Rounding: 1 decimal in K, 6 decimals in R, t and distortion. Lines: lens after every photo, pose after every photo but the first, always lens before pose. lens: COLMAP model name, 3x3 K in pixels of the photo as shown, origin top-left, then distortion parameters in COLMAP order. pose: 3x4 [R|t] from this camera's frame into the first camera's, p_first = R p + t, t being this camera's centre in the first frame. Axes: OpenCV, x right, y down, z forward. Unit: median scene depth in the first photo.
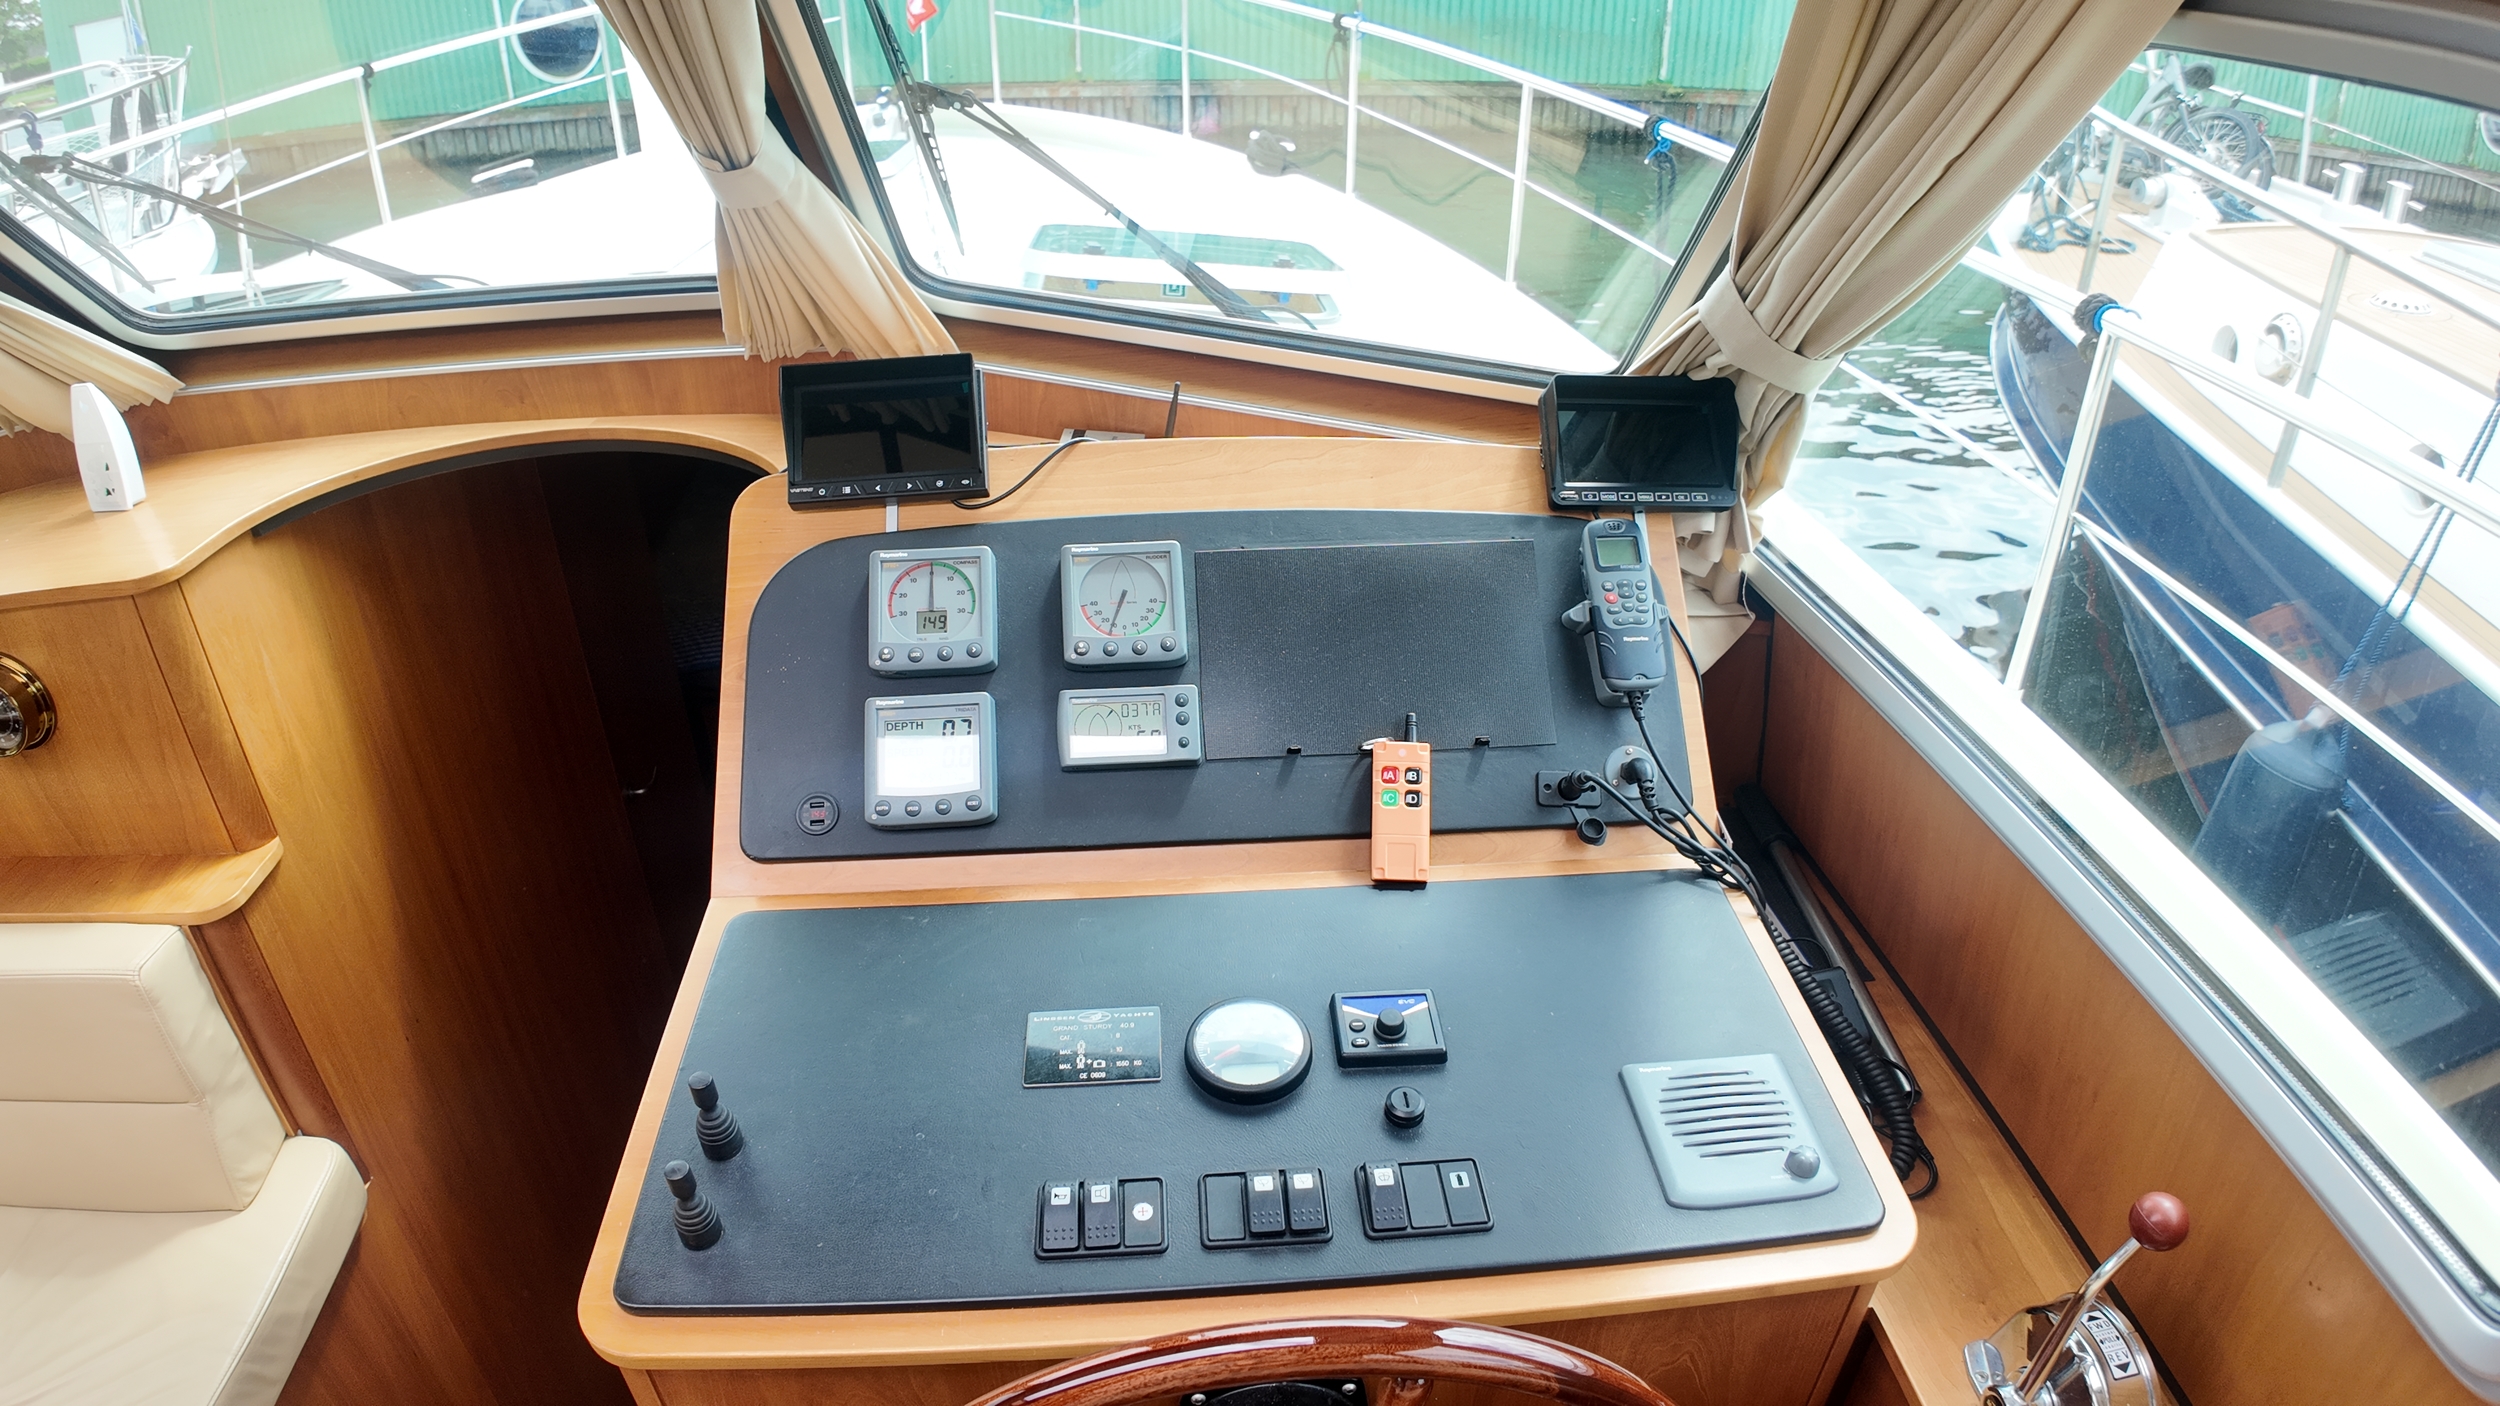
lens RADIAL K [[1333.4, 0, 1250.0], [0, 1333.4, 703.0], [0, 0, 1]] dist [-0.027024, -0.077991]
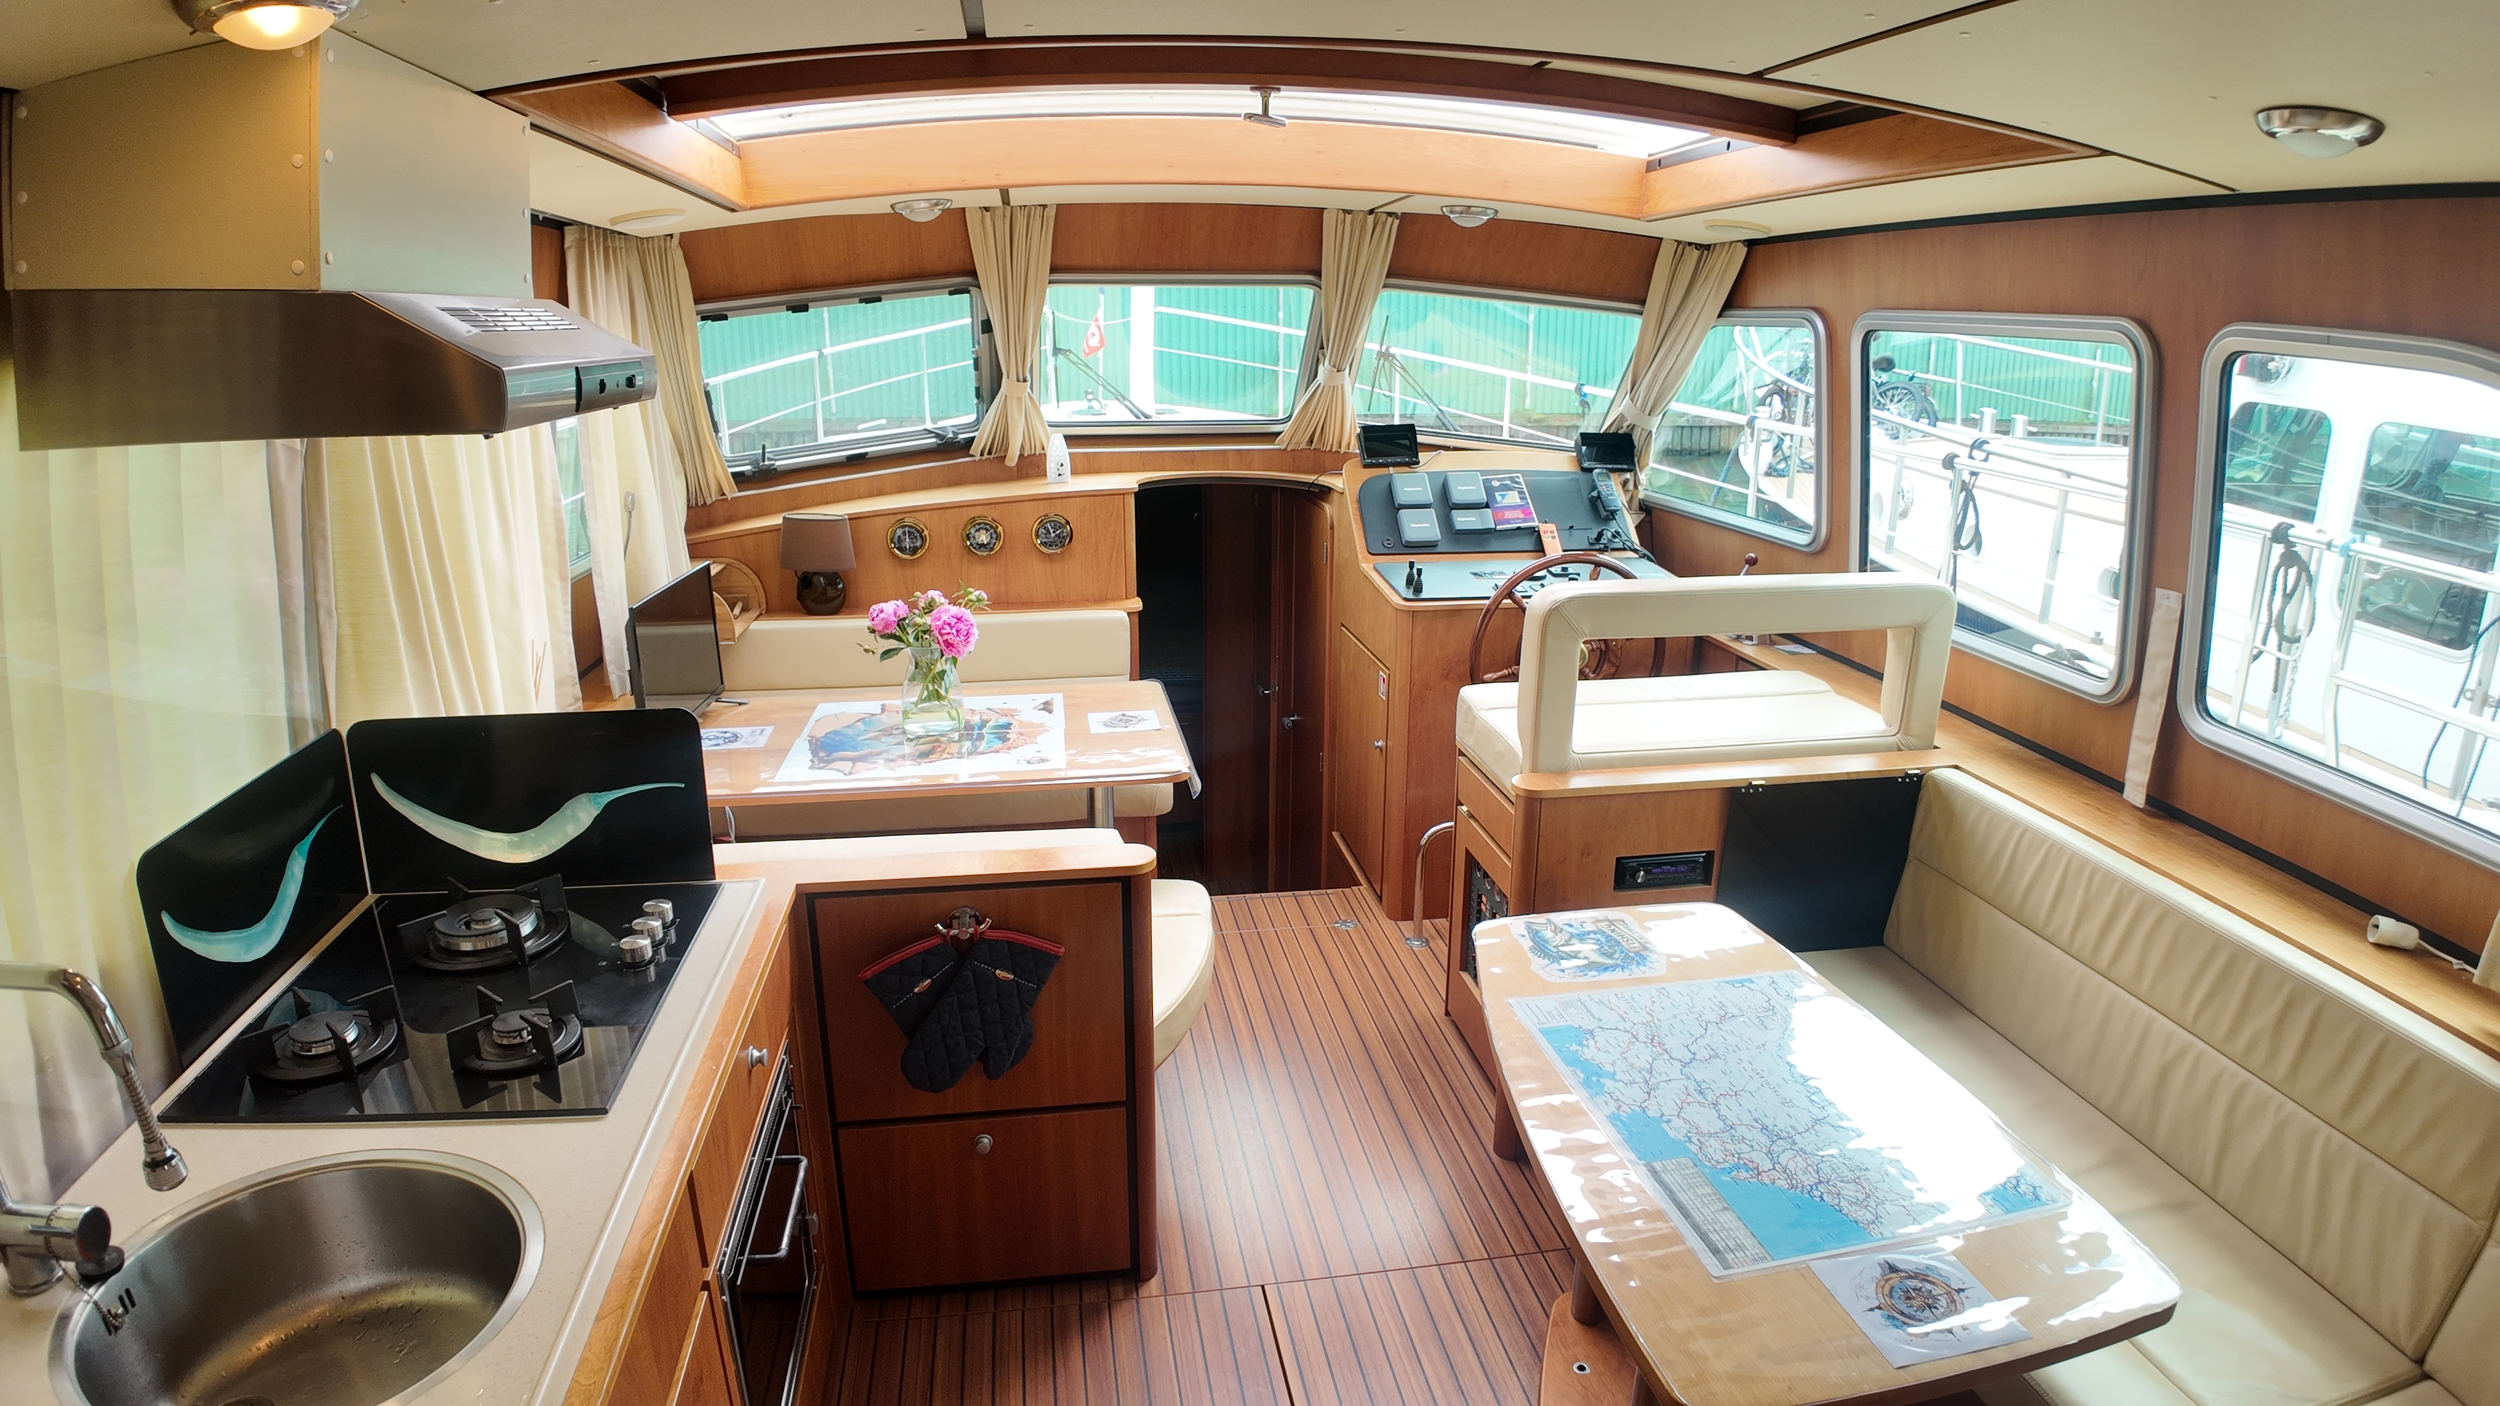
lens RADIAL K [[1340.5, 0, 1250.0], [0, 1340.5, 703.0], [0, 0, 1]] dist [-0.114384, 0.000690]
pose [[0.997411, -0.018852, 0.069400, -0.877598], [0.034932, 0.970539, -0.238400, 1.230549], [-0.062861, 0.240207, 0.968684, -2.106489]]
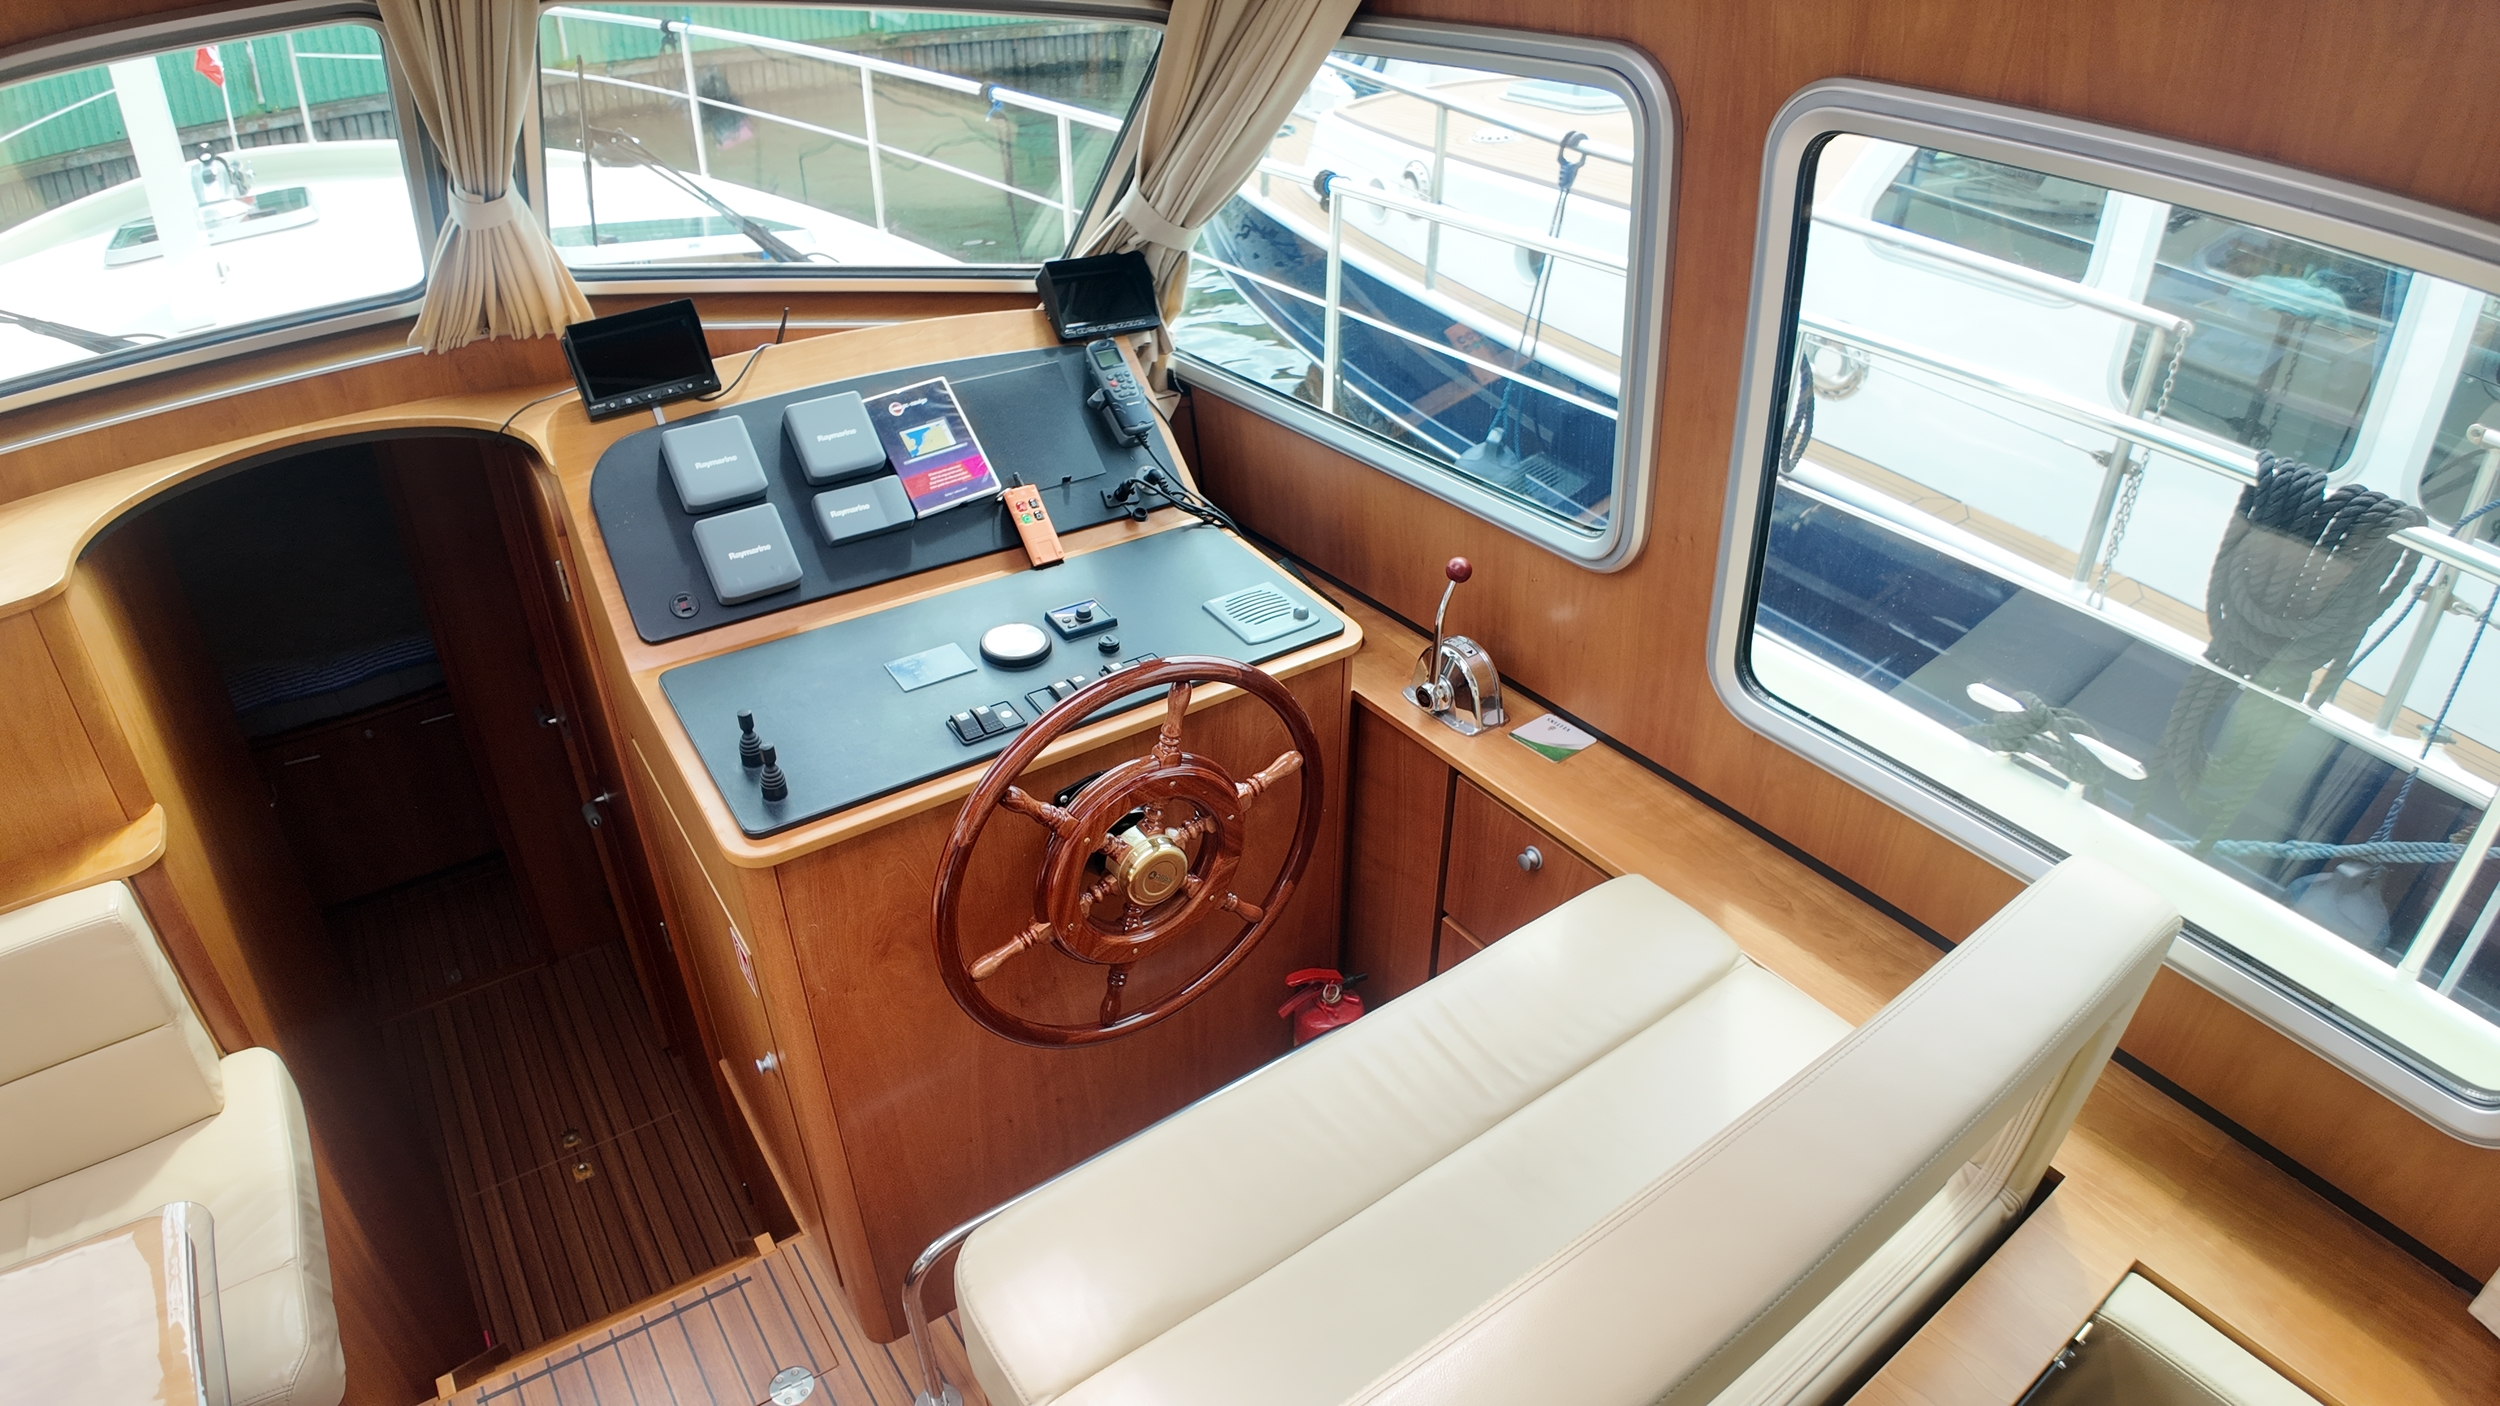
lens RADIAL K [[1324.4, 0, 1250.0], [0, 1324.4, 703.0], [0, 0, 1]] dist [-0.068428, -0.035209]
pose [[0.861246, -0.267212, 0.432266, -0.416802], [0.253216, 0.963133, 0.090867, 0.205672], [-0.440610, 0.031197, 0.897156, -0.584825]]
